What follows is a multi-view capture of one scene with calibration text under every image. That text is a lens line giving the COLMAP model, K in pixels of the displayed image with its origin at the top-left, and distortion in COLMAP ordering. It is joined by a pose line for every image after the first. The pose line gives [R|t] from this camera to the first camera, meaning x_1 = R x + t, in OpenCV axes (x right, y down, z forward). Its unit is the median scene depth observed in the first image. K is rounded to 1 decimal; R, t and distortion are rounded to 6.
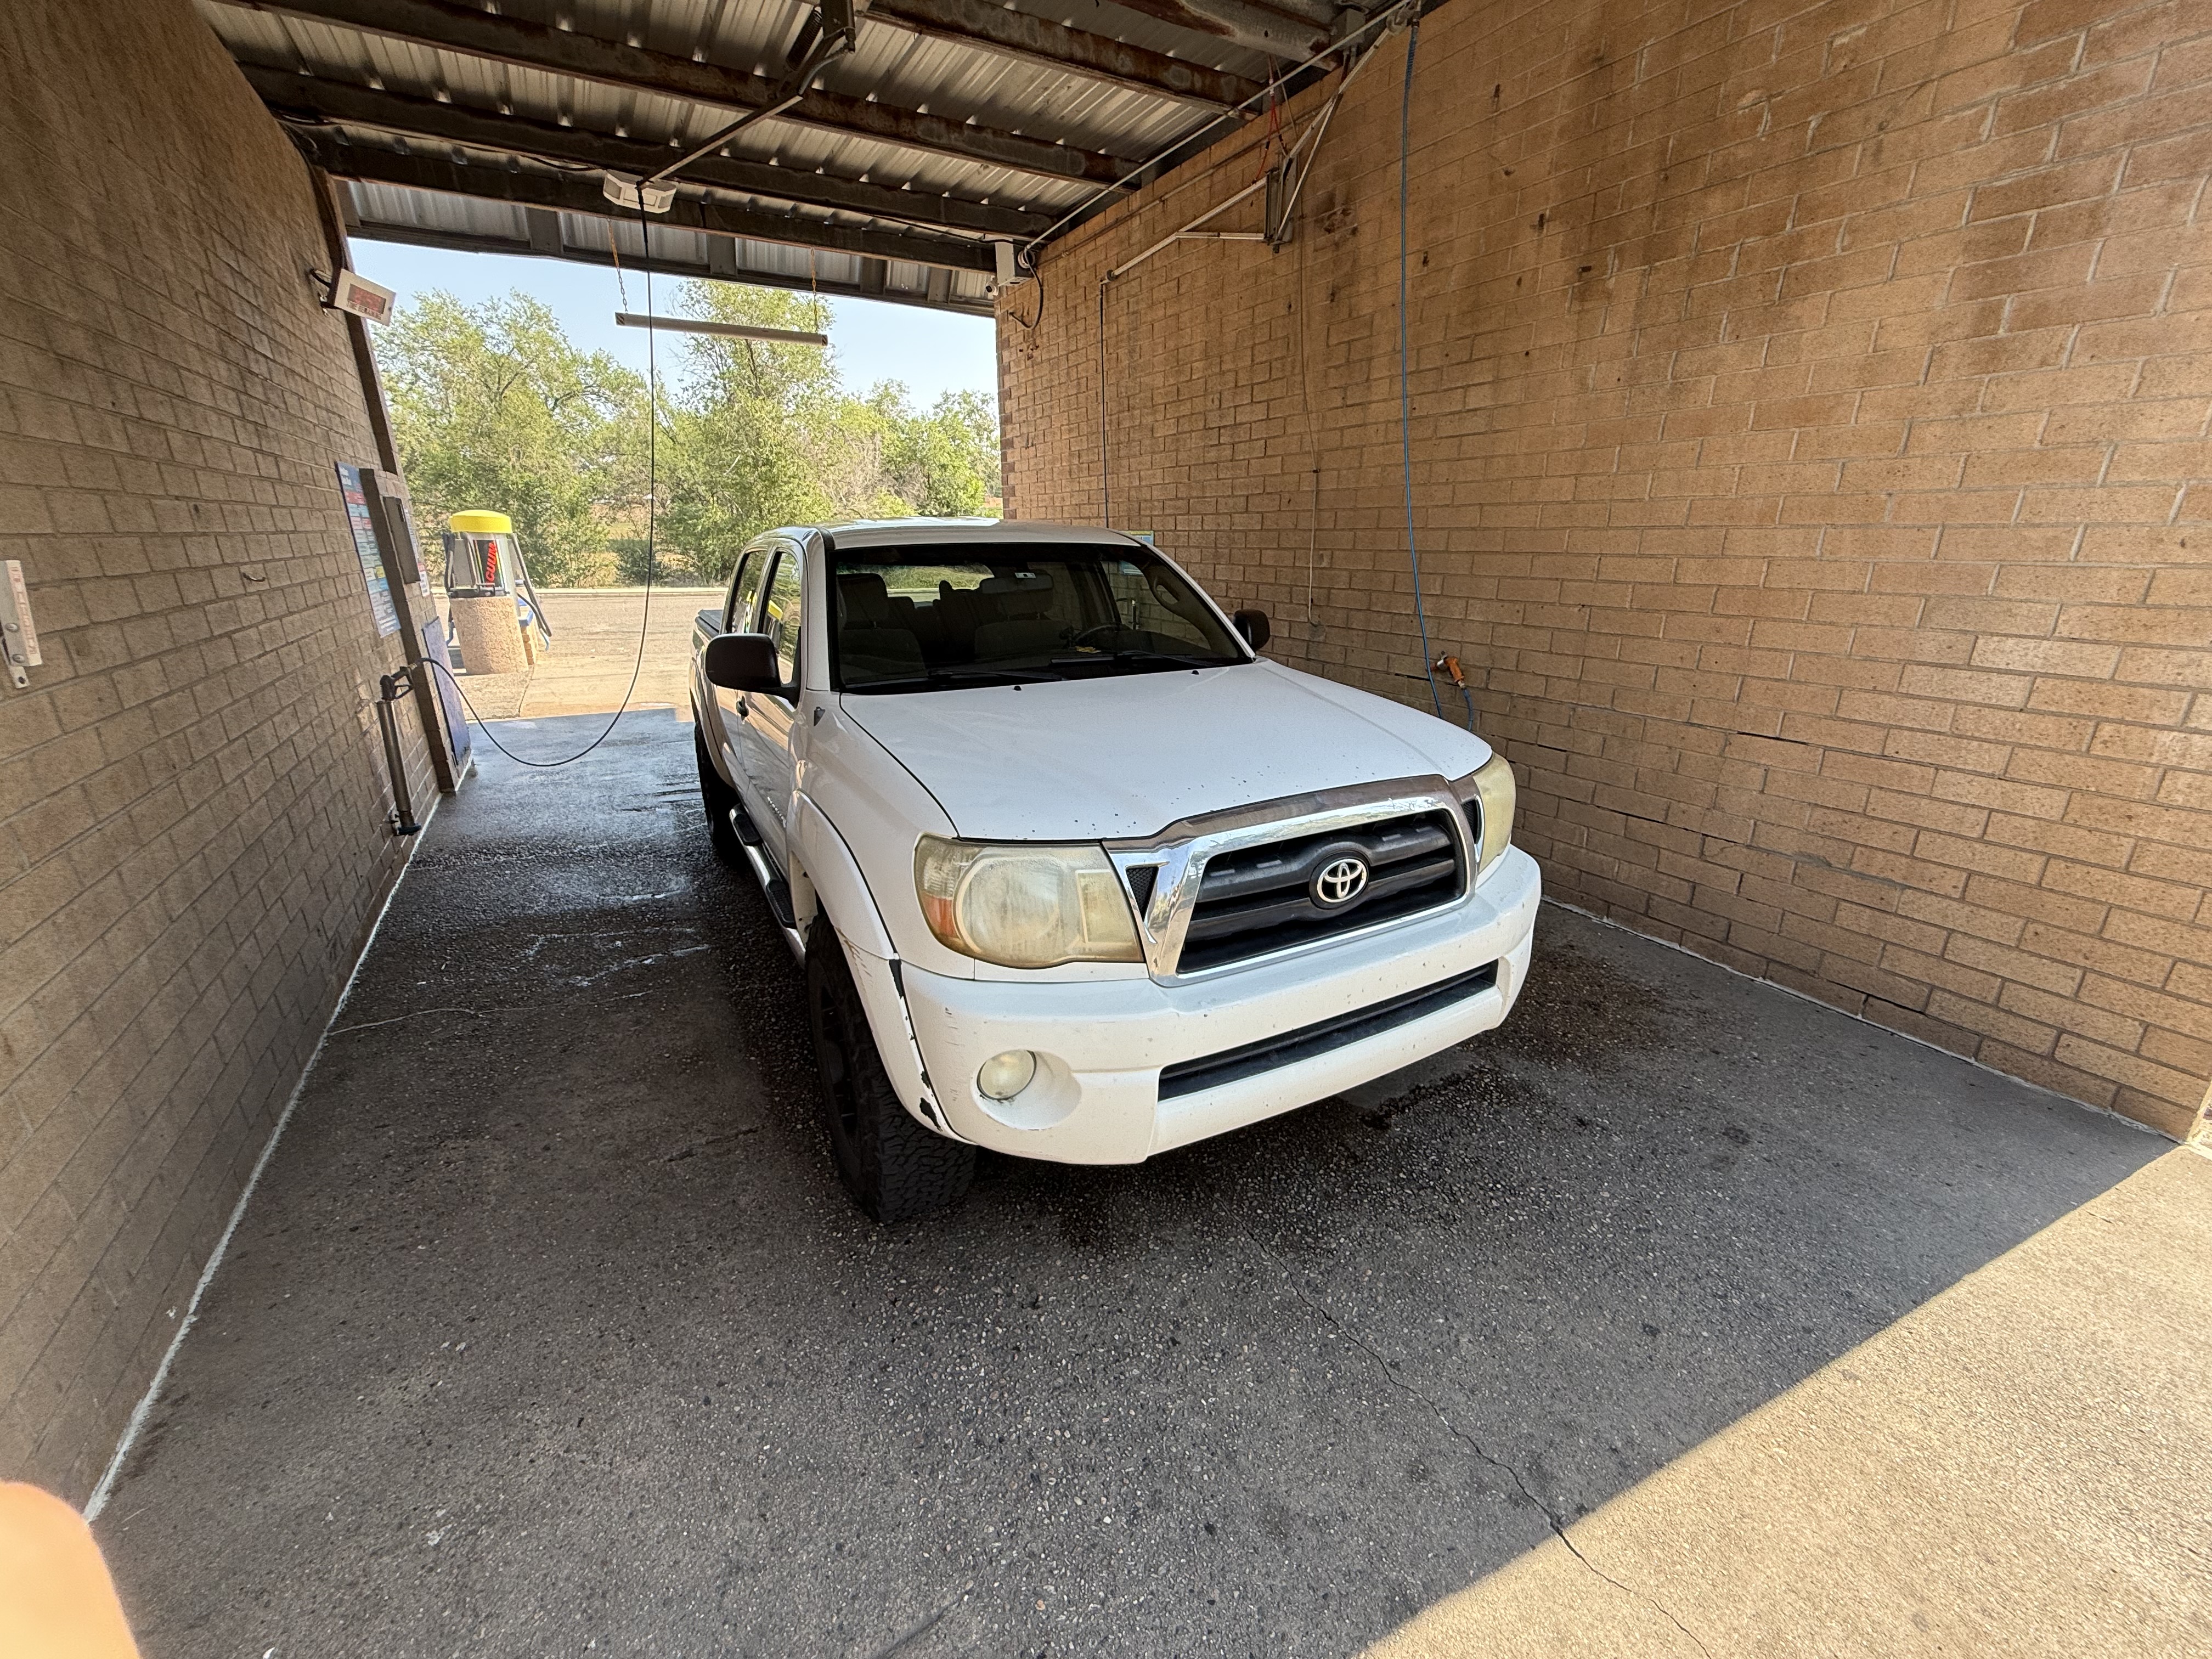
lens RADIAL K [[882.6, 0, 1105.4], [0, 882.6, 828.8], [0, 0, 1]] dist [-0.000459, 0.000045]
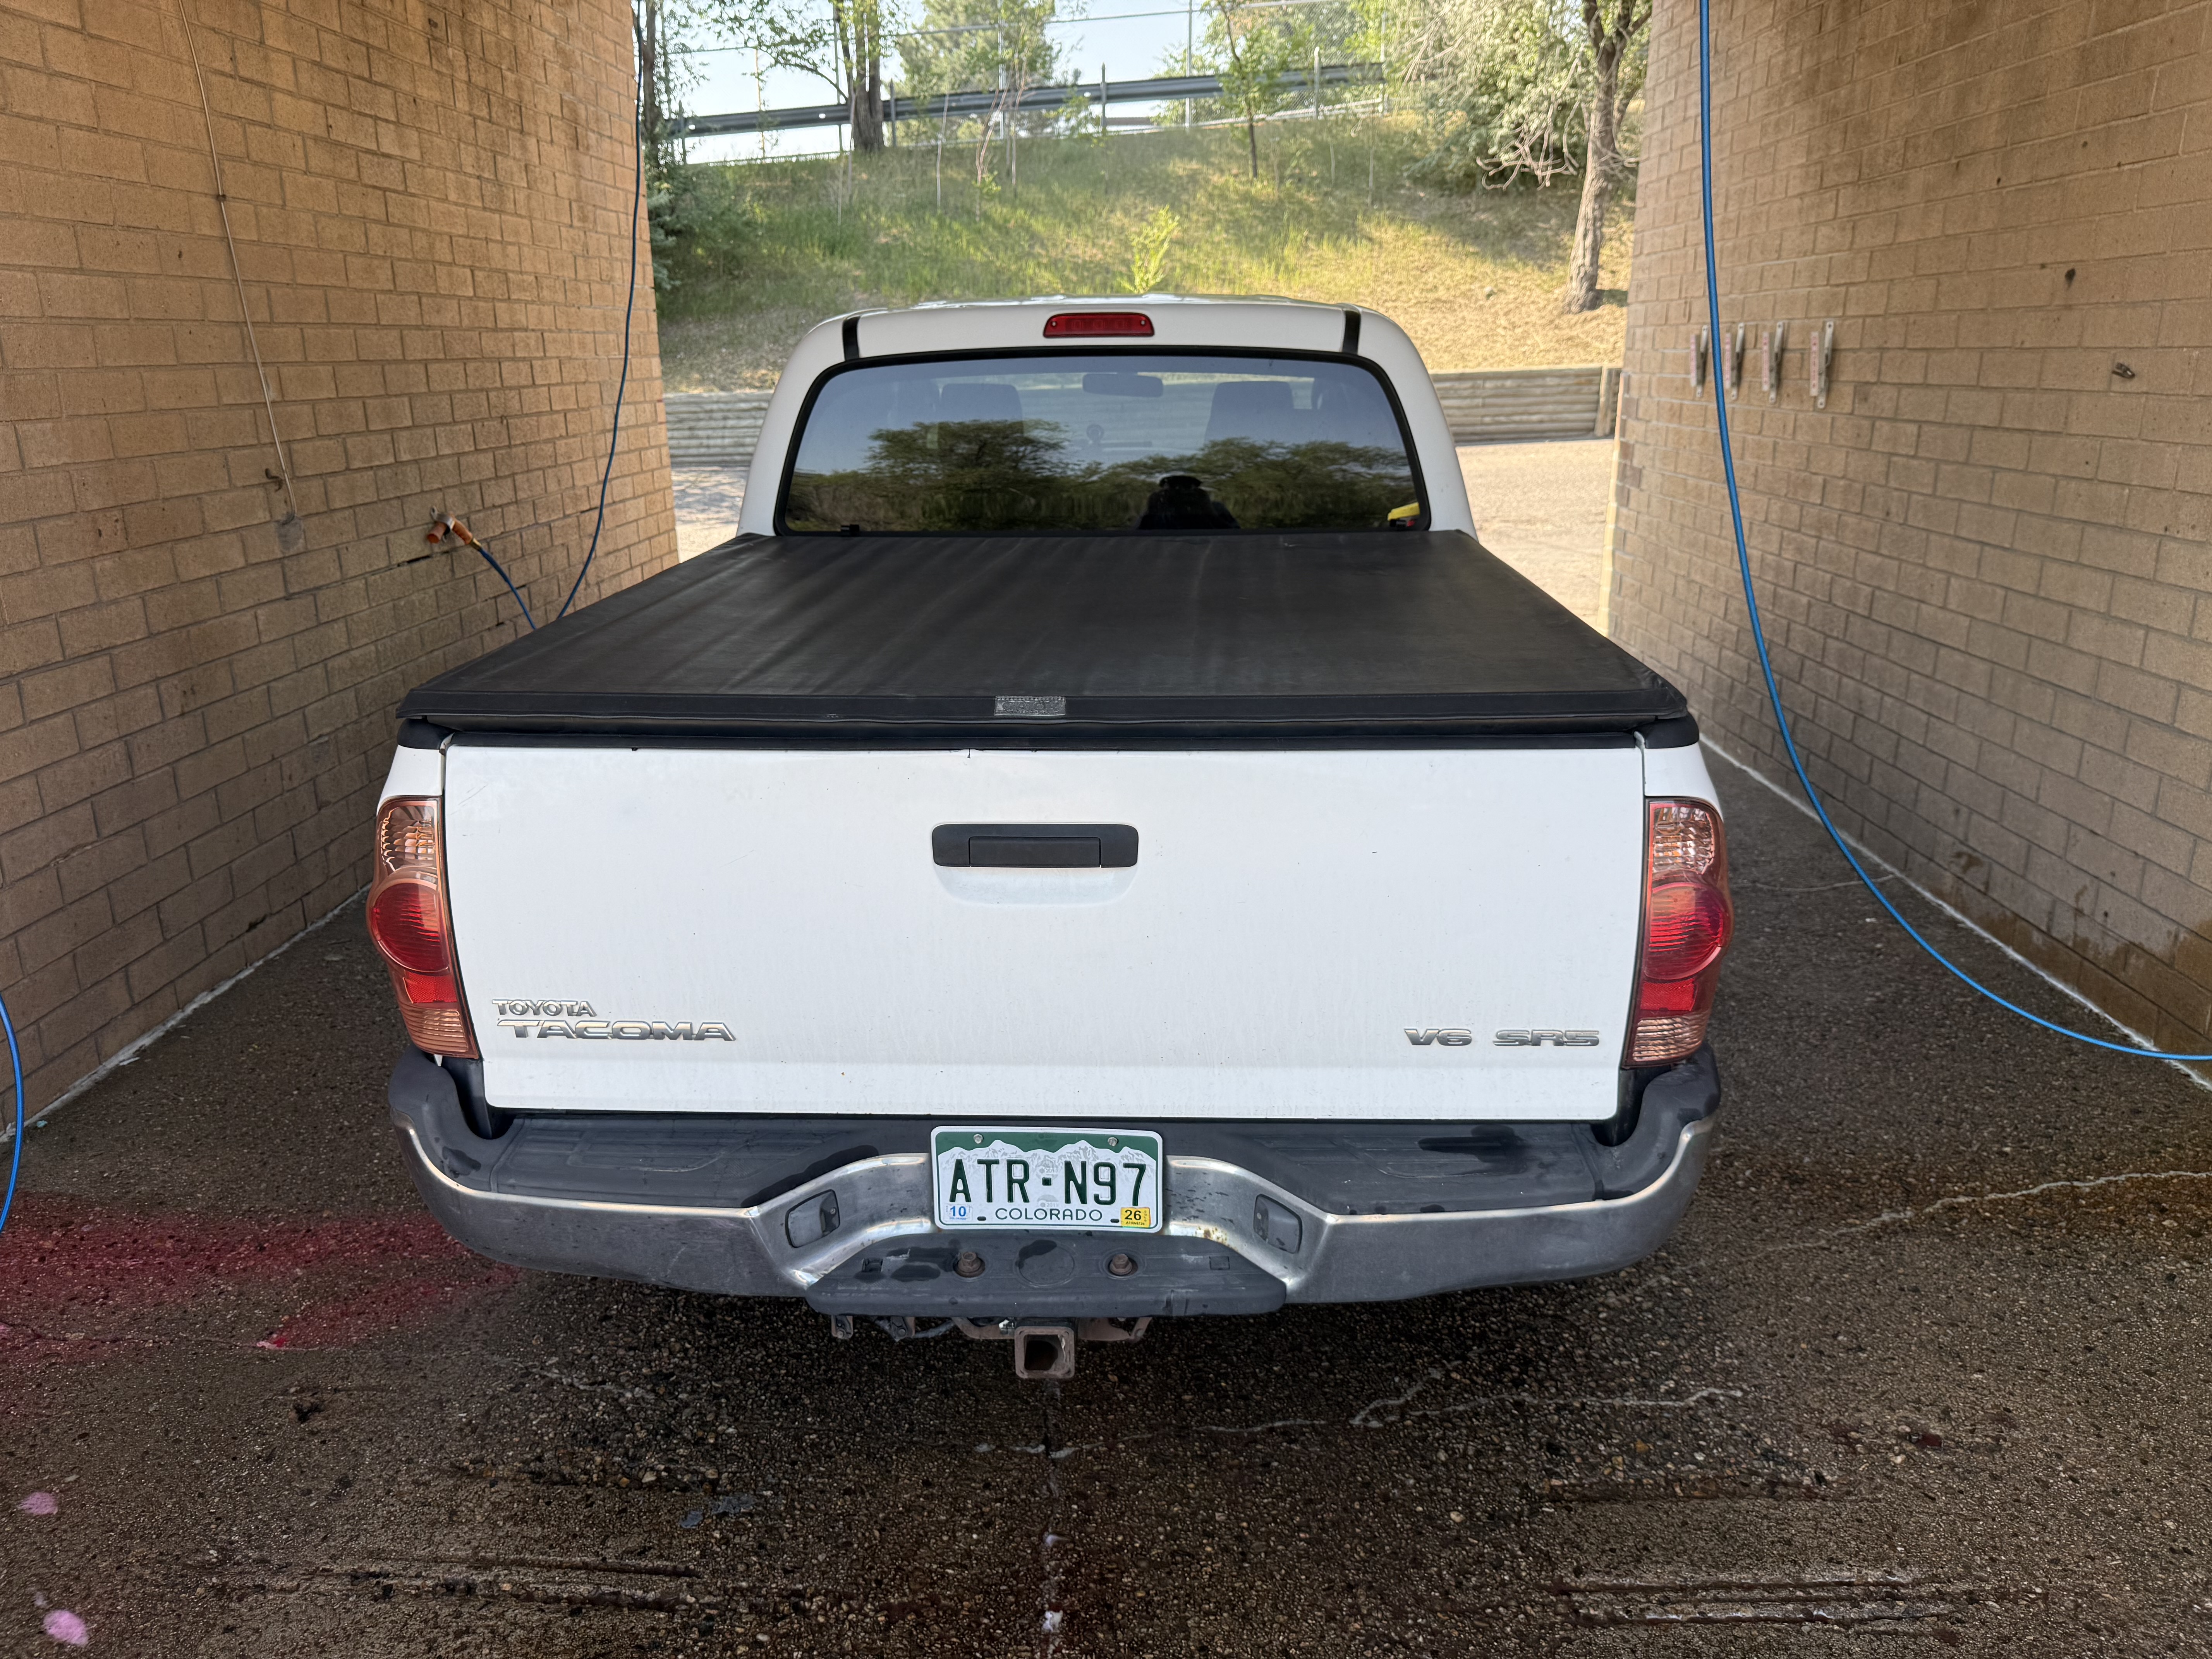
lens RADIAL K [[1568.7, 0, 1103.5], [0, 1568.7, 840.5], [0, 0, 1]] dist [0.022378, -0.038486]
pose [[-0.851204, -0.145499, 0.504264, -0.697289], [0.178697, 0.823051, 0.539123, -0.551330], [-0.493477, 0.549014, -0.674584, 1.705489]]
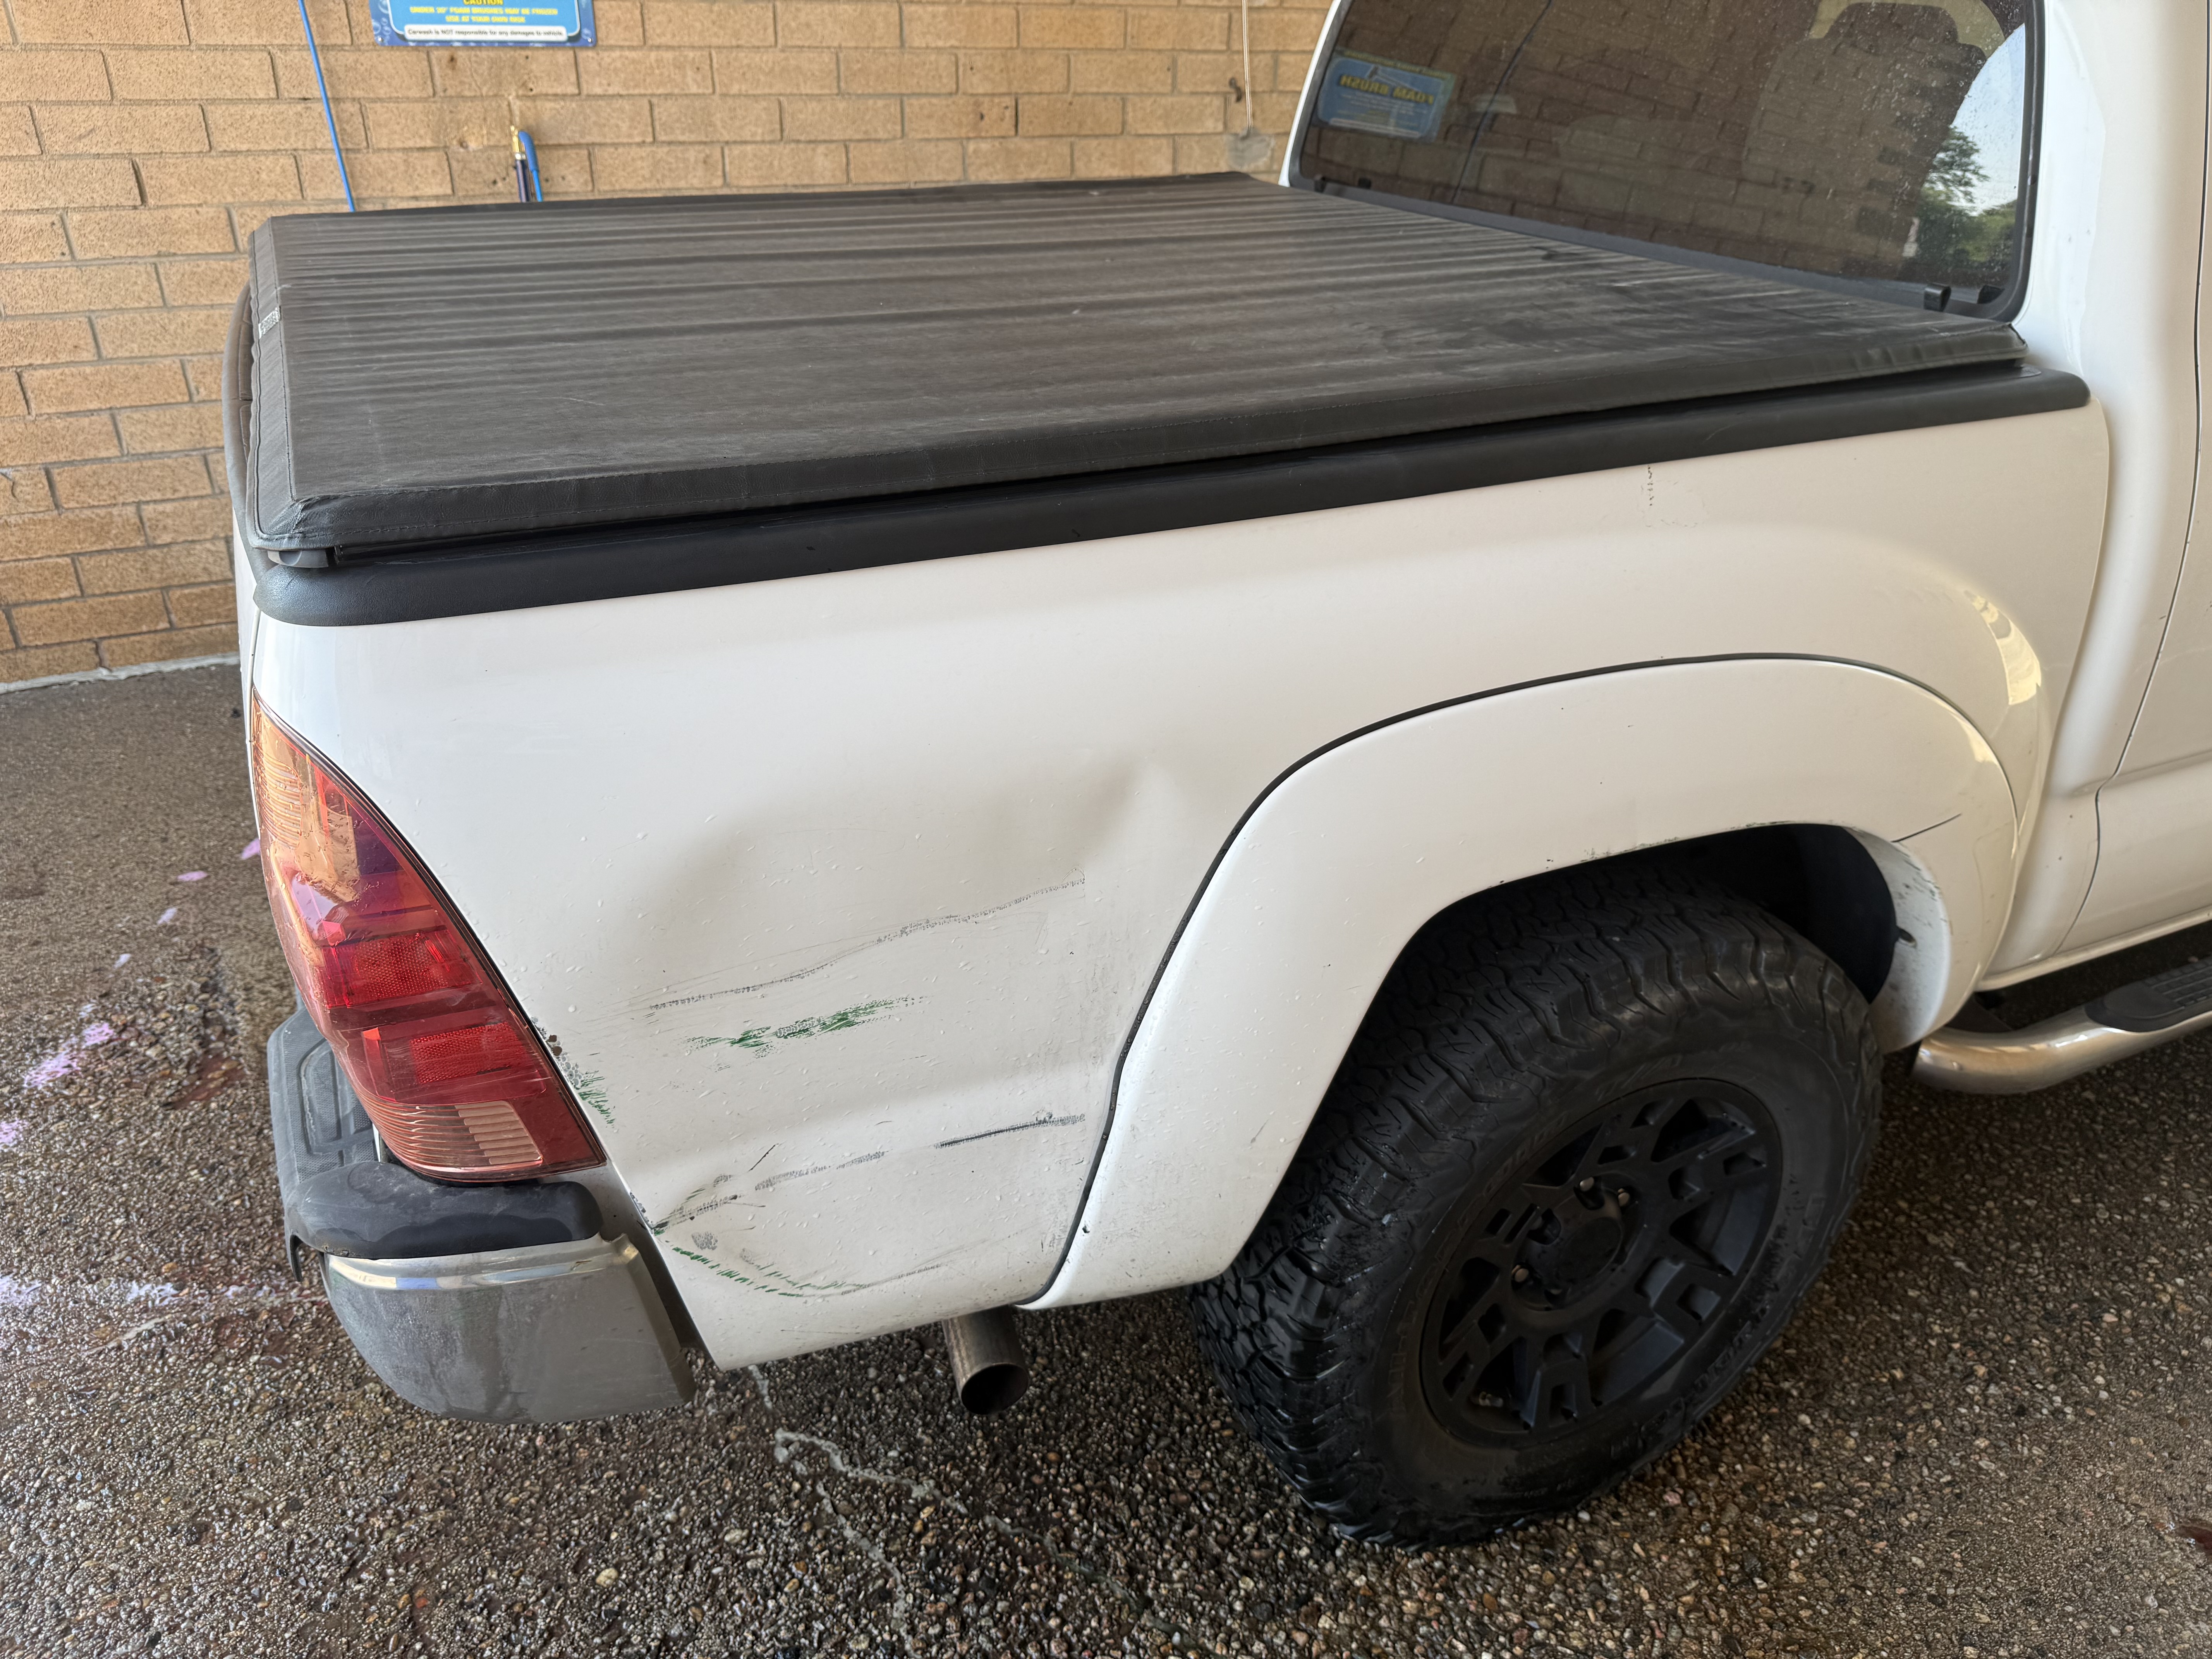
lens RADIAL K [[1568.7, 0, 1083.5], [0, 1568.7, 834.7], [0, 0, 1]] dist [0.022378, -0.038486]
pose [[0.073937, -0.465611, 0.881895, -0.819745], [0.299015, 0.853980, 0.425804, -0.348828], [-0.951380, 0.232217, 0.202365, 1.173431]]
